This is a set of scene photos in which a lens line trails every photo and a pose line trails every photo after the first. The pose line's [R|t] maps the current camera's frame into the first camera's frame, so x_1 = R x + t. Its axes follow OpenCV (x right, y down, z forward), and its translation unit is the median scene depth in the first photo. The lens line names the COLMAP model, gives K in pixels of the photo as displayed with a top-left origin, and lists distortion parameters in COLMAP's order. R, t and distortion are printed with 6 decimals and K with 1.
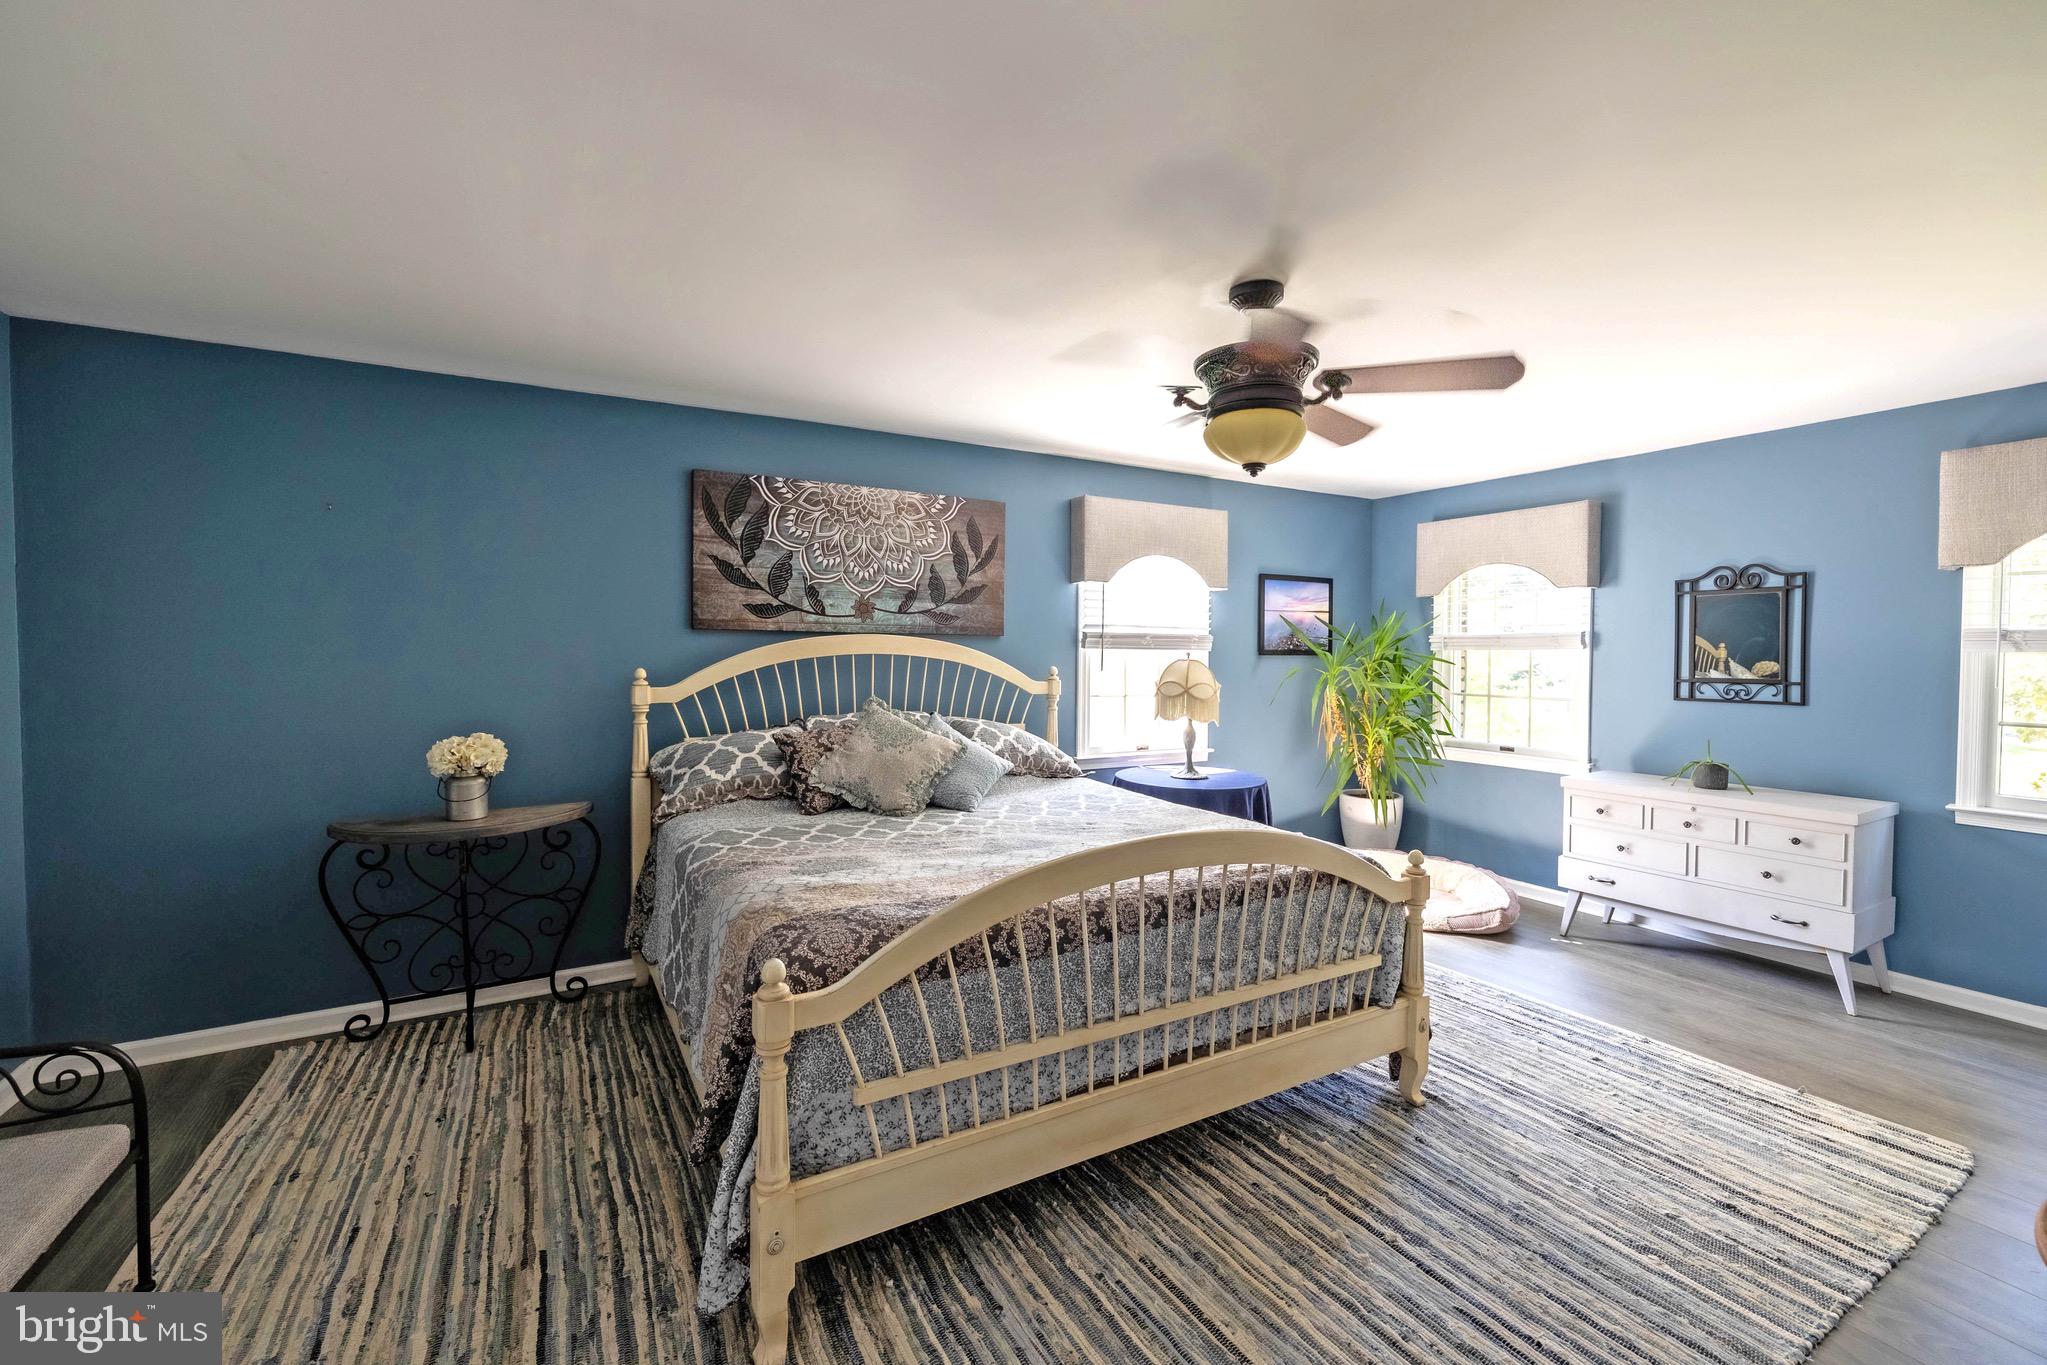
lens RADIAL K [[847.6, 0, 1024.4], [0, 847.6, 669.8], [0, 0, 1]] dist [-0.000117, -0.000388]
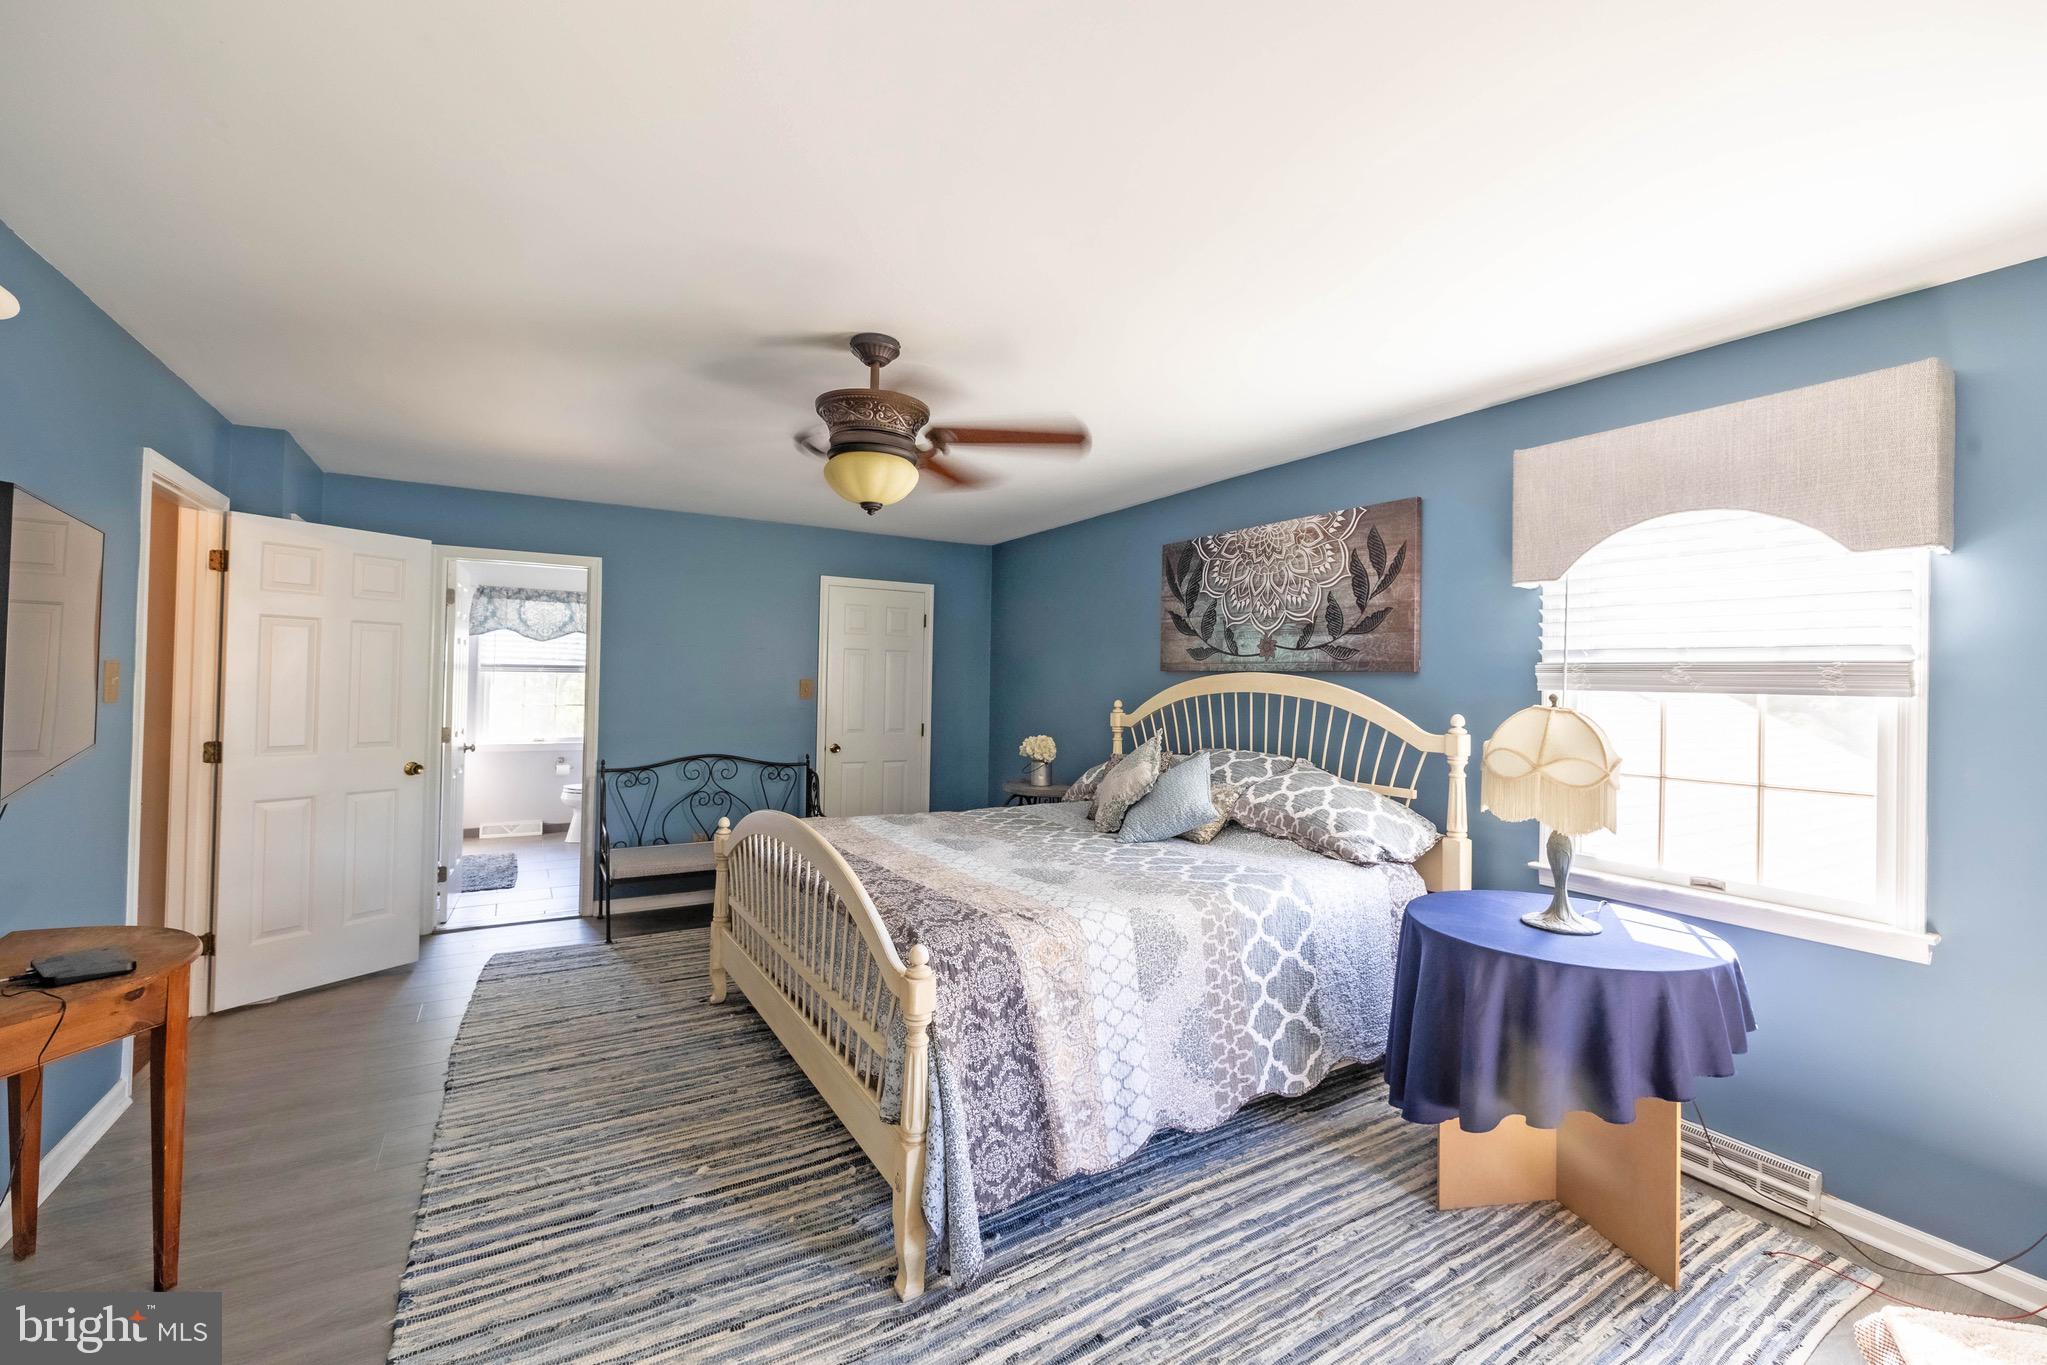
lens RADIAL K [[847.6, 0, 1029.0], [0, 847.6, 679.5], [0, 0, 1]] dist [-0.000117, -0.000388]
pose [[0.033108, -0.009355, -0.999408, 0.804662], [-0.039636, 0.999157, -0.010665, -0.012943], [0.998666, 0.039966, 0.032710, 0.706584]]
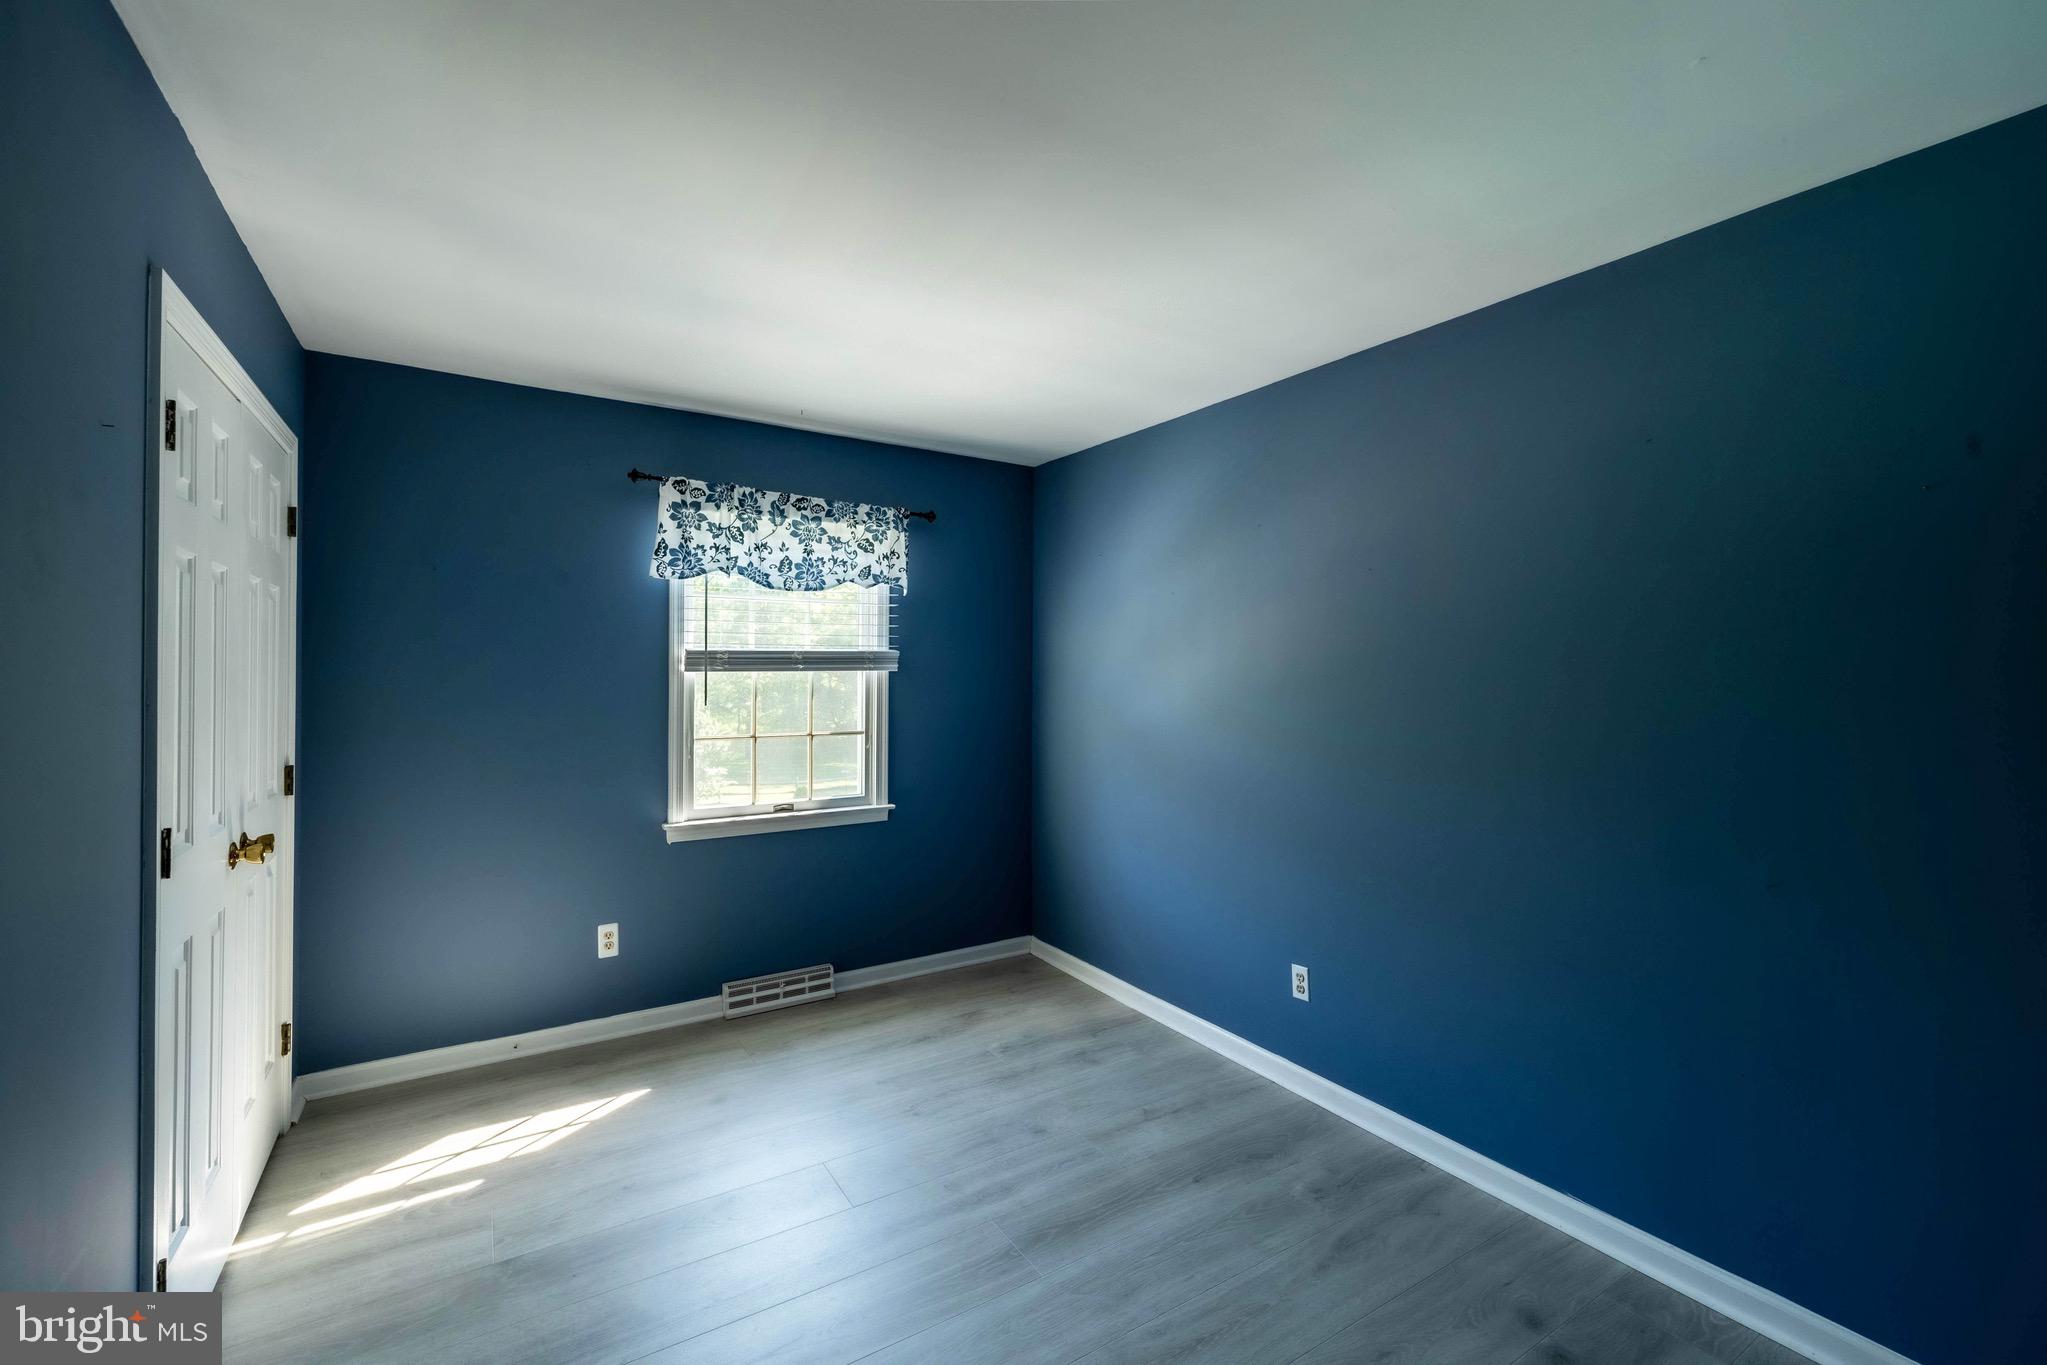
lens RADIAL K [[847.6, 0, 1023.8], [0, 847.6, 674.2], [0, 0, 1]] dist [-0.000117, -0.000388]
pose [[0.998623, -0.003360, 0.052350, 0.369599], [0.004813, 0.999606, -0.027648, -0.004267], [-0.052237, 0.027862, 0.998246, 0.254547]]
